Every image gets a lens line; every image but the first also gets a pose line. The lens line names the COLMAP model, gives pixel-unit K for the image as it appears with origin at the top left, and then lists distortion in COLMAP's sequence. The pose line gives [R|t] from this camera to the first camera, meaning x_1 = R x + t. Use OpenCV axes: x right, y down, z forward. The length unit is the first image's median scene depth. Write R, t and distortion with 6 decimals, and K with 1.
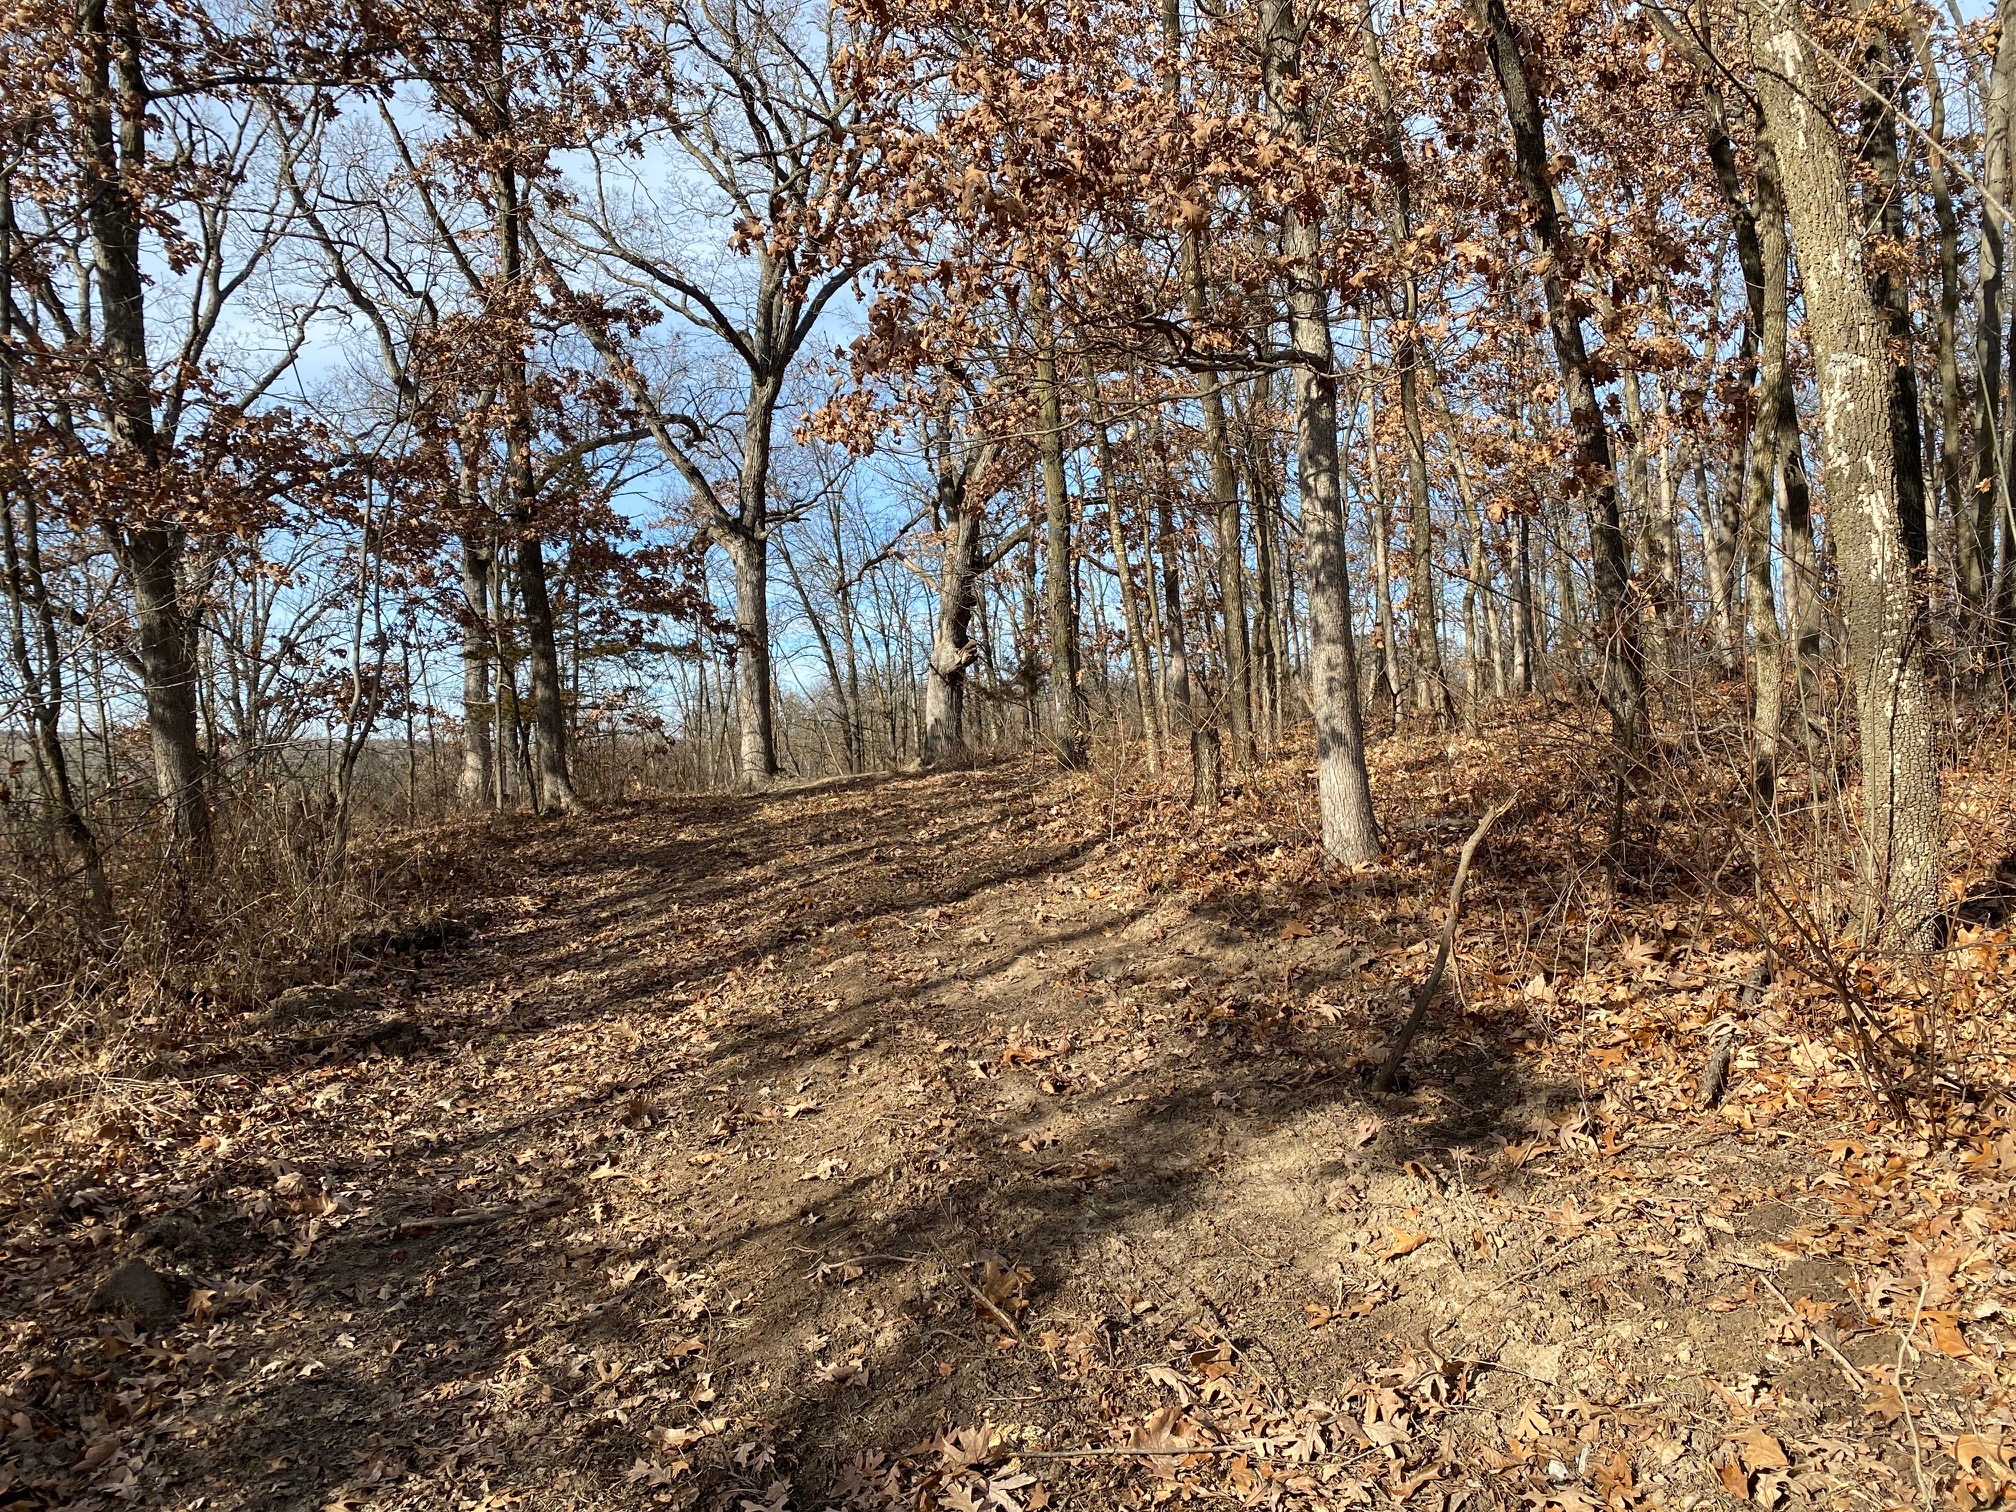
lens RADIAL K [[1522.7, 0, 1008.0], [0, 1522.7, 756.0], [0, 0, 1]] dist [0.003206, 0.000703]
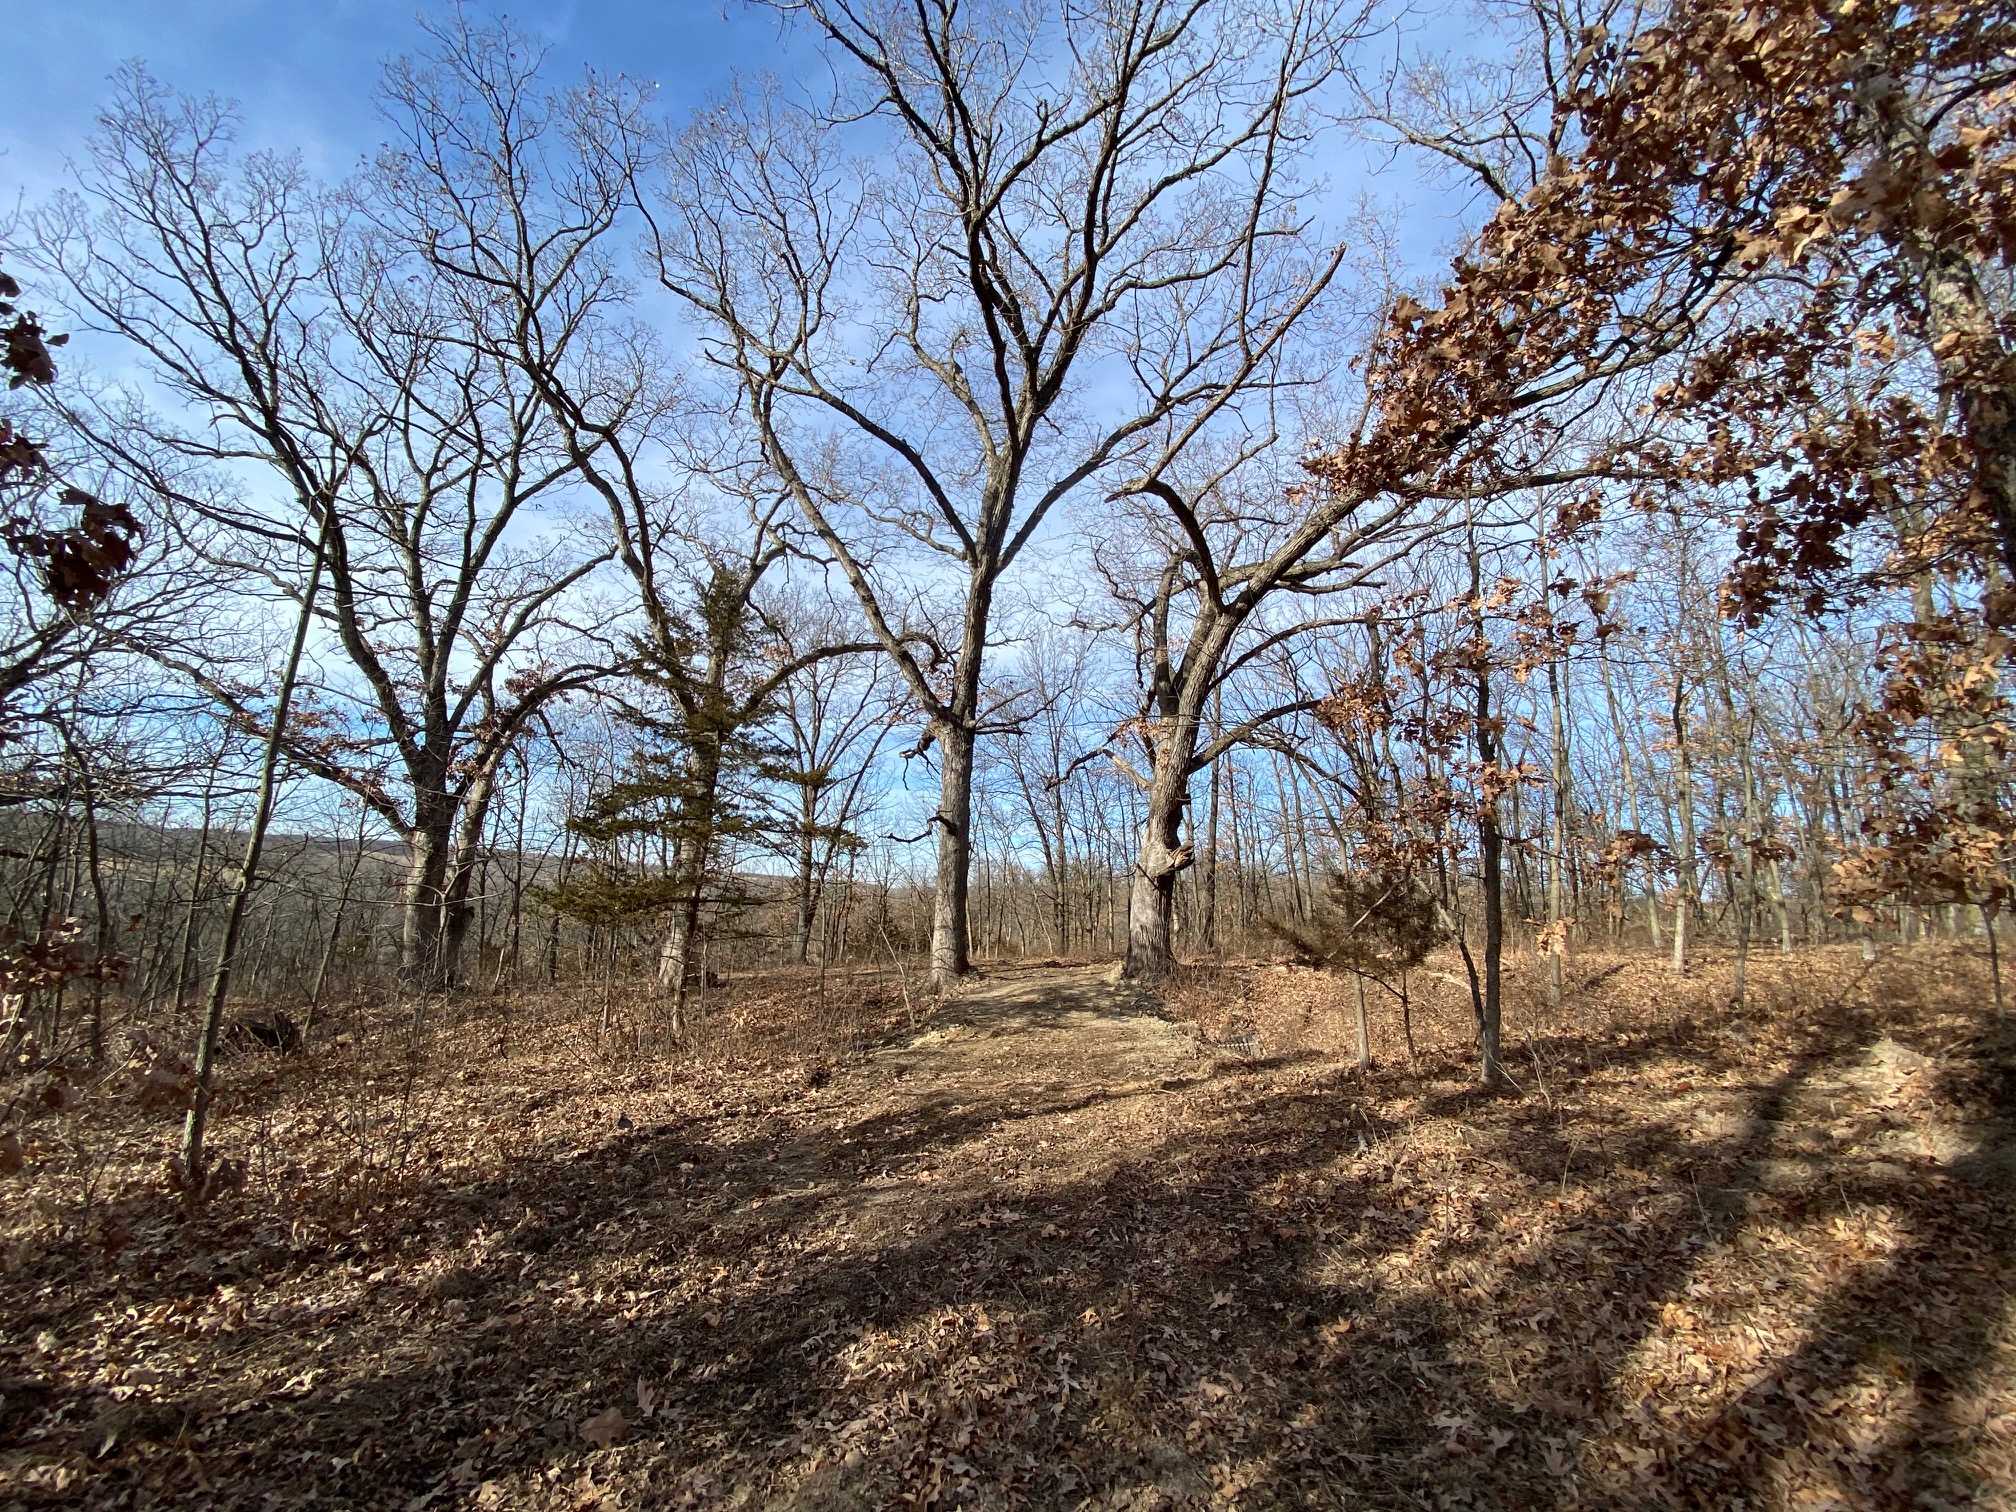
lens RADIAL K [[817.2, 0, 1008.0], [0, 817.2, 756.0], [0, 0, 1]] dist [0.000418, -0.011059]
pose [[0.983301, 0.034289, -0.178729, -0.042140], [-0.065722, 0.982718, -0.173049, -0.034068], [0.169706, 0.181906, 0.968561, 0.493553]]
